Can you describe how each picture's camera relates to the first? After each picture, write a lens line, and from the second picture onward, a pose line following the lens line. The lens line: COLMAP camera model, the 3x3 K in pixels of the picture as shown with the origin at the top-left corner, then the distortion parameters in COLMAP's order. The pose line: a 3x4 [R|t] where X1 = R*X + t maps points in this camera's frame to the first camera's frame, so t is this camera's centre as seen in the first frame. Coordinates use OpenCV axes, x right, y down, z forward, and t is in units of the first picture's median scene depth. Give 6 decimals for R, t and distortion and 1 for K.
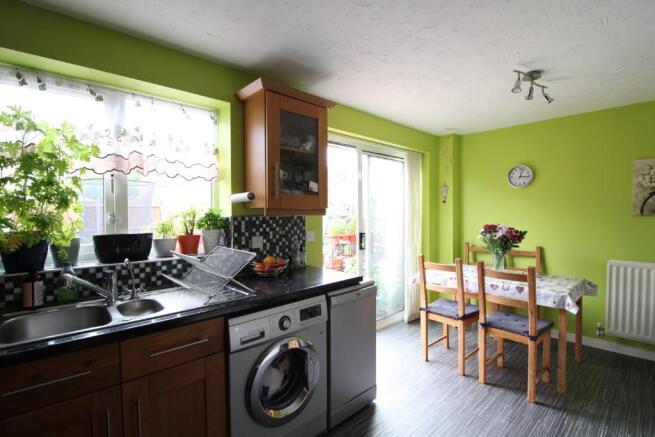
lens RADIAL K [[306.4, 0, 335.0], [0, 306.4, 217.7], [0, 0, 1]] dist [0.001345, -0.013682]
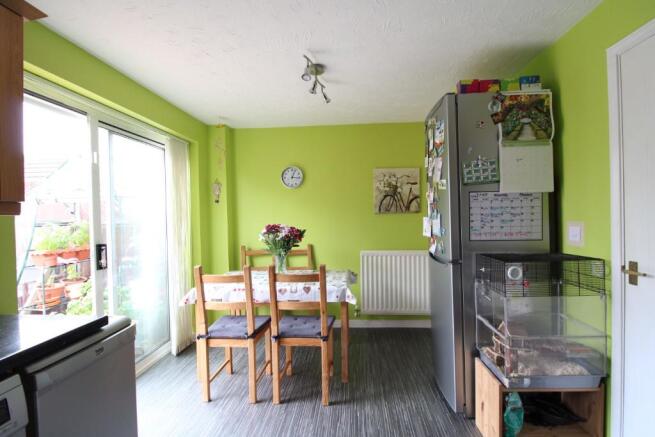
lens RADIAL K [[306.4, 0, 335.0], [0, 306.4, 217.7], [0, 0, 1]] dist [0.001345, -0.013682]
pose [[0.729947, -0.017632, 0.683277, 0.009129], [0.030359, 0.999517, -0.006640, 0.014469], [-0.682830, 0.025591, 0.730129, 0.203015]]
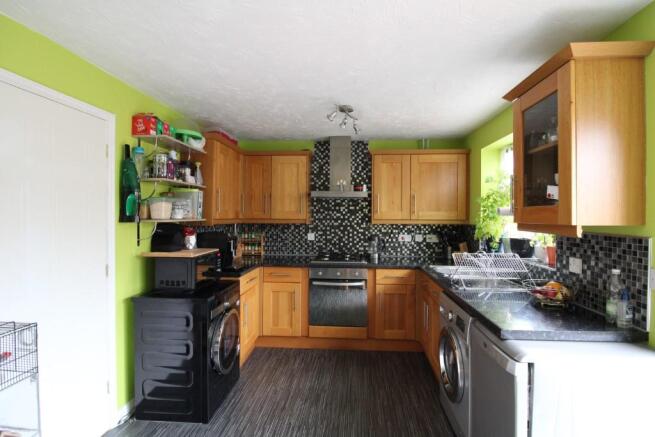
lens RADIAL K [[306.4, 0, 335.0], [0, 306.4, 217.7], [0, 0, 1]] dist [0.001345, -0.013682]
pose [[-0.736295, 0.005733, -0.676636, 0.593122], [-0.014517, 0.999600, 0.024266, -0.043190], [0.676505, 0.027690, -0.735917, 0.928064]]
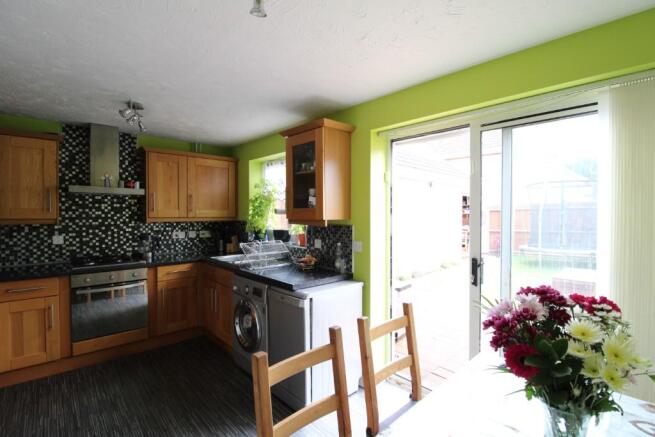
lens RADIAL K [[306.4, 0, 335.0], [0, 306.4, 217.7], [0, 0, 1]] dist [0.001345, -0.013682]
pose [[0.002035, 0.020937, -0.999779, 0.859760], [-0.021695, 0.999546, 0.020888, -0.049835], [0.999763, 0.021648, 0.002488, 0.856490]]
